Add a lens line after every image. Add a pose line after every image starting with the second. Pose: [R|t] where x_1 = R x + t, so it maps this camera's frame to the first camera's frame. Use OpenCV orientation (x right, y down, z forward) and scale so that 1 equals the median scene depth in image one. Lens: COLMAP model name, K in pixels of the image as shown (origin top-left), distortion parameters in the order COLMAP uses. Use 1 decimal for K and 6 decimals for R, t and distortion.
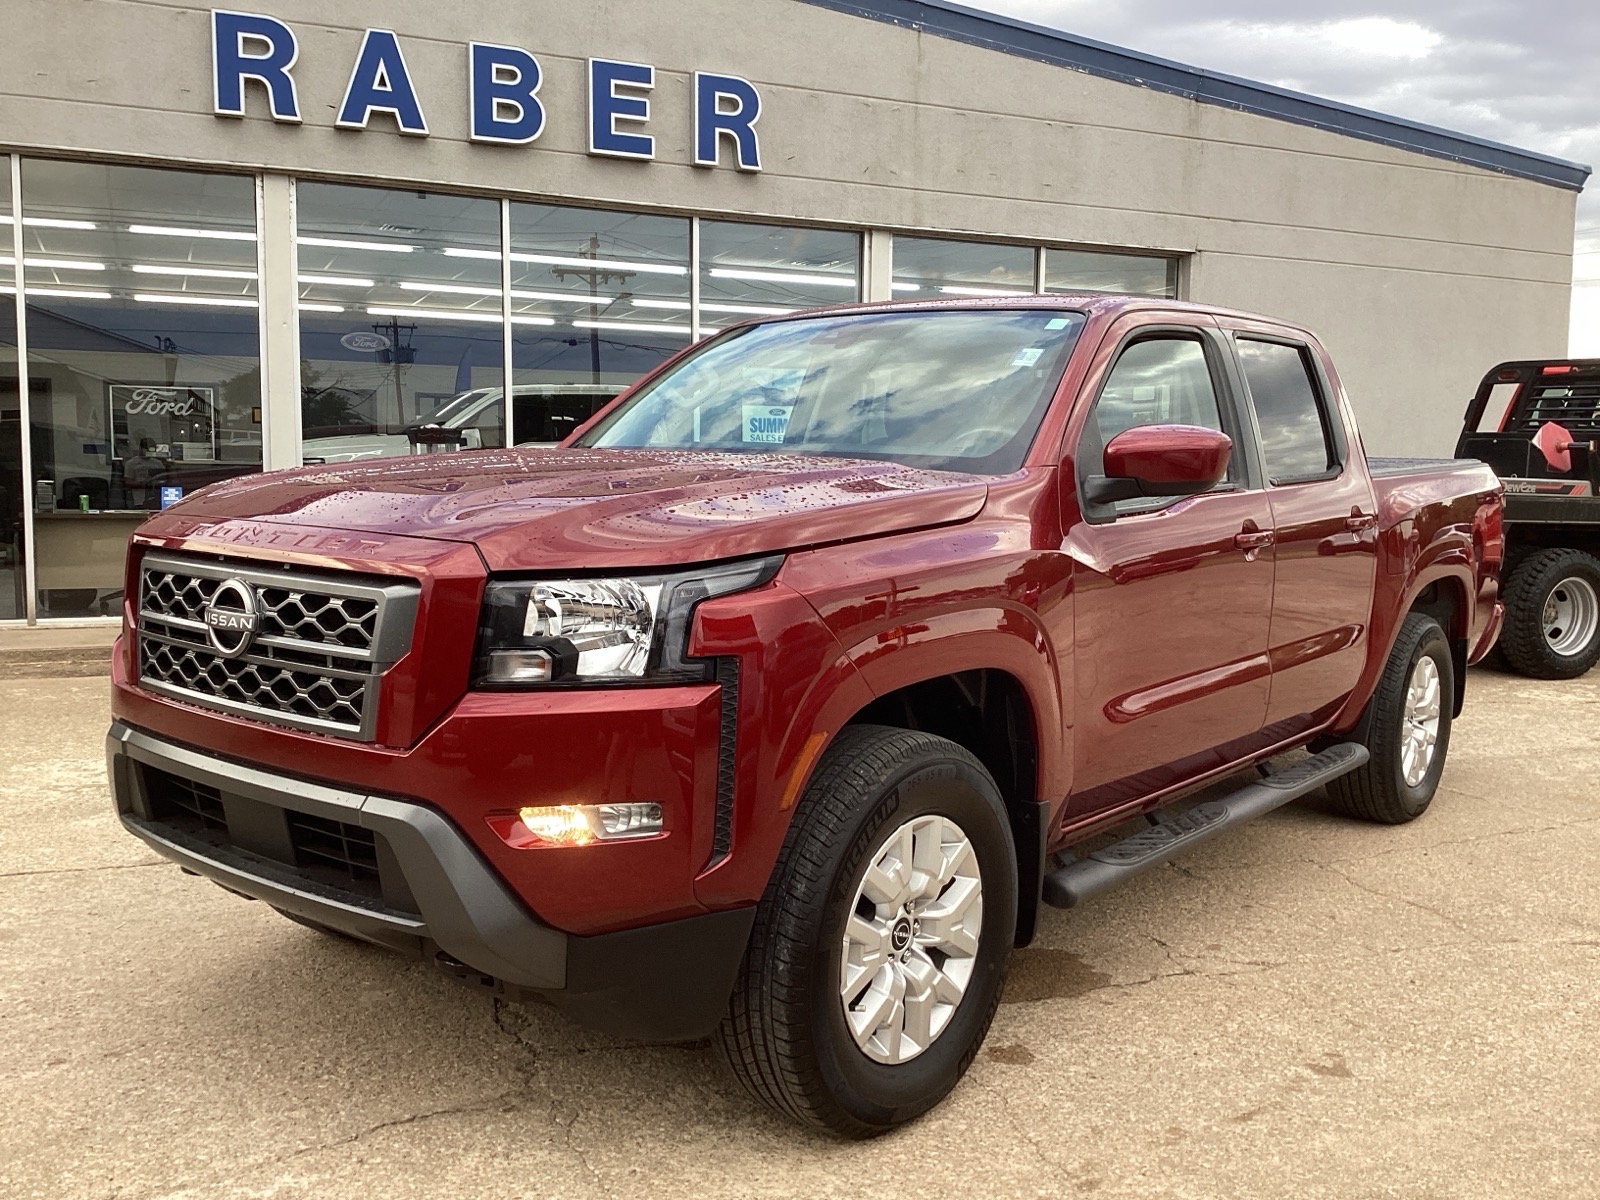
lens RADIAL K [[1458.8, 0, 800.0], [0, 1458.8, 600.0], [0, 0, 1]] dist [0.005779, -0.006029]
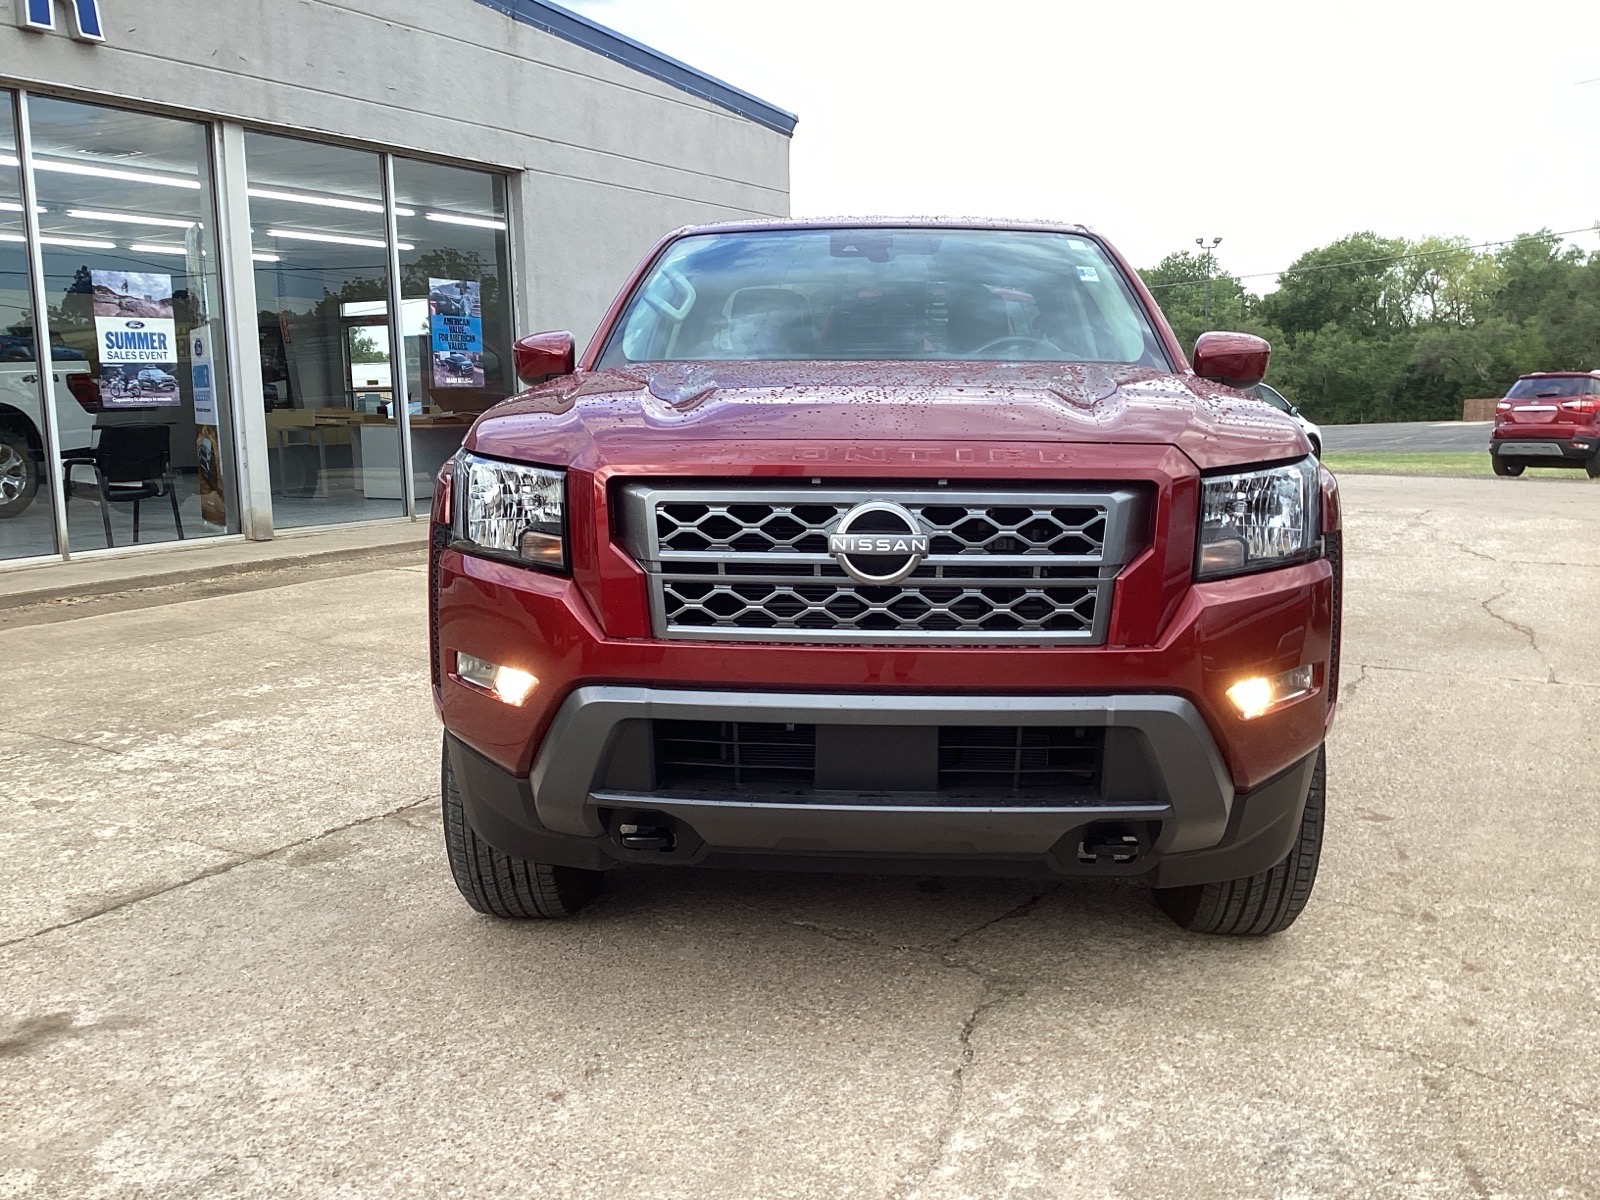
lens RADIAL K [[1439.9, 0, 800.5], [0, 1439.9, 586.4], [0, 0, 1]] dist [0.055629, -0.108244]
pose [[0.803859, -0.105464, 0.585396, -0.232654], [0.076427, 0.994312, 0.074185, -0.007701], [-0.589889, -0.014894, 0.807347, 0.066806]]
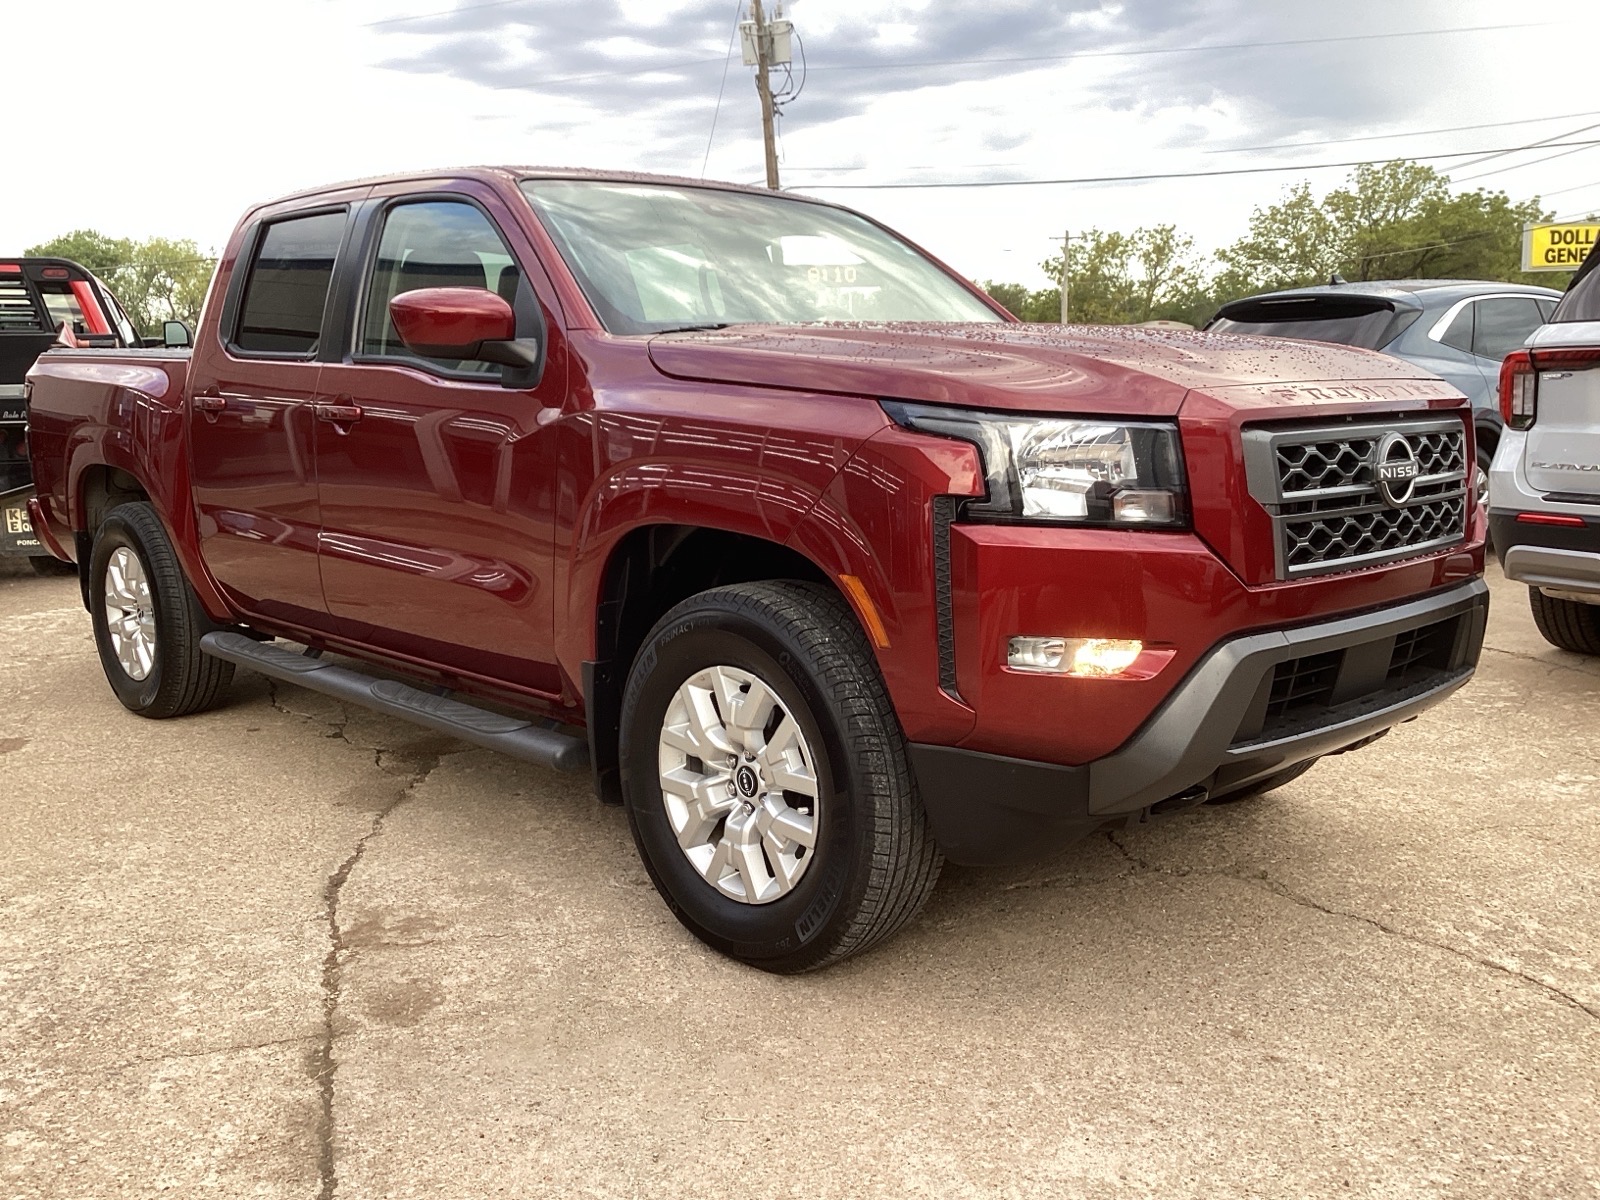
lens RADIAL K [[1454.6, 0, 800.0], [0, 1454.6, 600.0], [0, 0, 1]] dist [0.065941, -0.146589]
pose [[0.130070, -0.176589, 0.975653, -0.354817], [0.119887, 0.979593, 0.161319, -0.027913], [-0.984230, 0.095985, 0.148586, 0.303622]]
